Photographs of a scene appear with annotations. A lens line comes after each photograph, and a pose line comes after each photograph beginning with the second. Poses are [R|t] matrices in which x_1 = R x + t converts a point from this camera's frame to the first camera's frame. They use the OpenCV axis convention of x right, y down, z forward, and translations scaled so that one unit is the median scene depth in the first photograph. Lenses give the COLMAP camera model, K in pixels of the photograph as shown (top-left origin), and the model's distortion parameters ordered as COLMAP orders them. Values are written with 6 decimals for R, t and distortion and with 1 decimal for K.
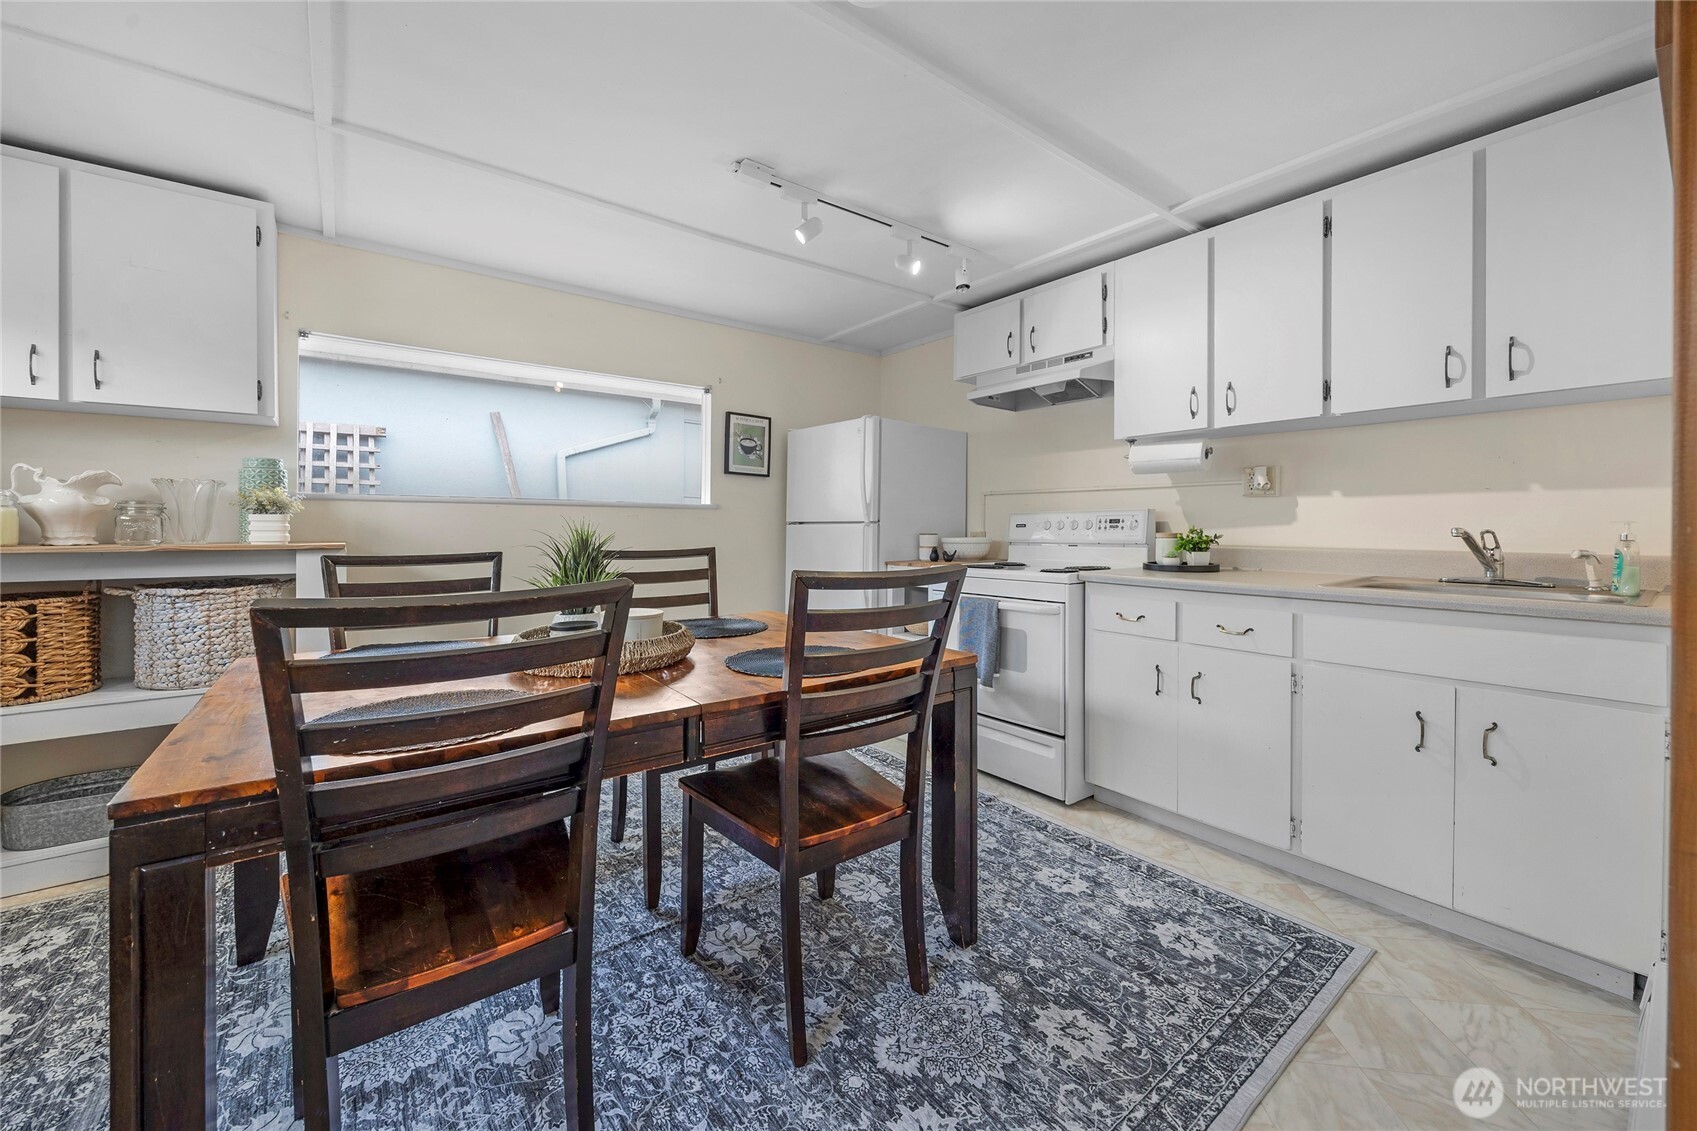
lens RADIAL K [[683.3, 0, 858.3], [0, 683.3, 520.0], [0, 0, 1]] dist [0.013394, 0.000233]
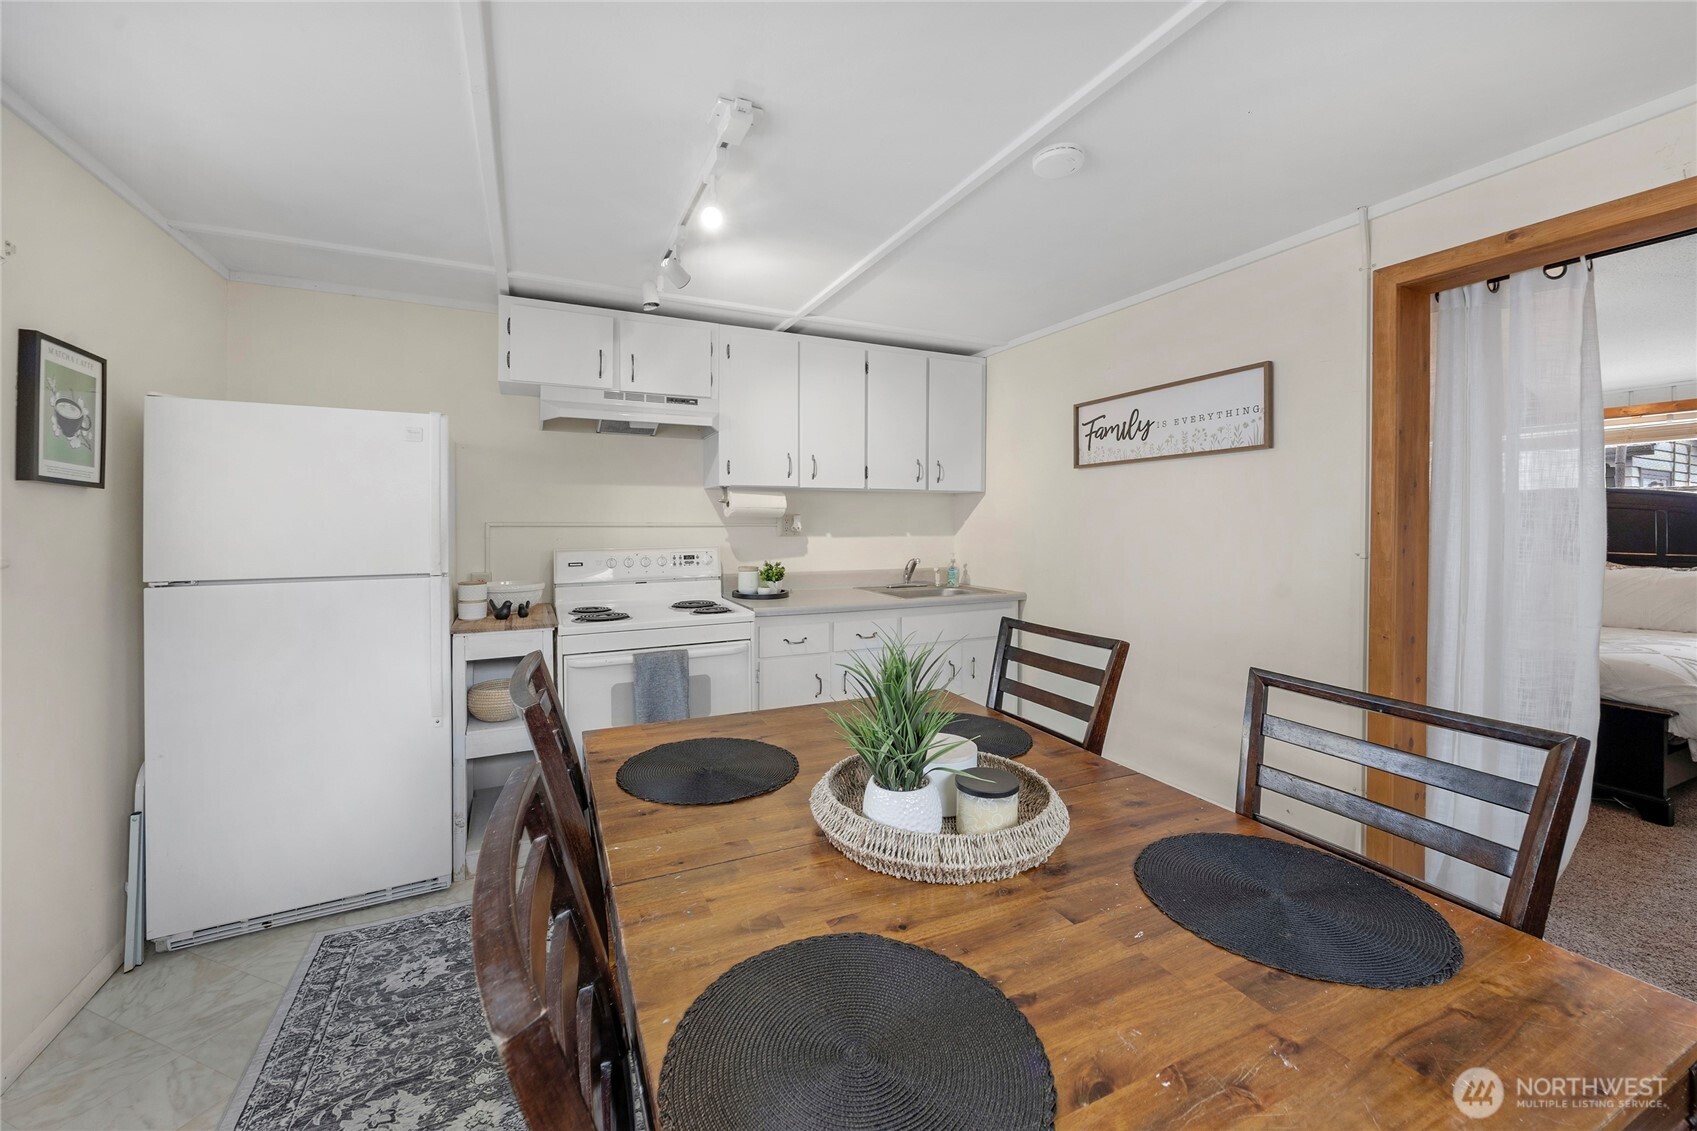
lens RADIAL K [[658.2, 0, 847.6], [0, 658.2, 556.7], [0, 0, 1]] dist [-0.002398, -0.000034]
pose [[0.206555, -0.050020, 0.977156, -0.618990], [-0.005338, 0.998620, 0.052247, -0.057206], [-0.978420, -0.016008, 0.206003, 0.557056]]
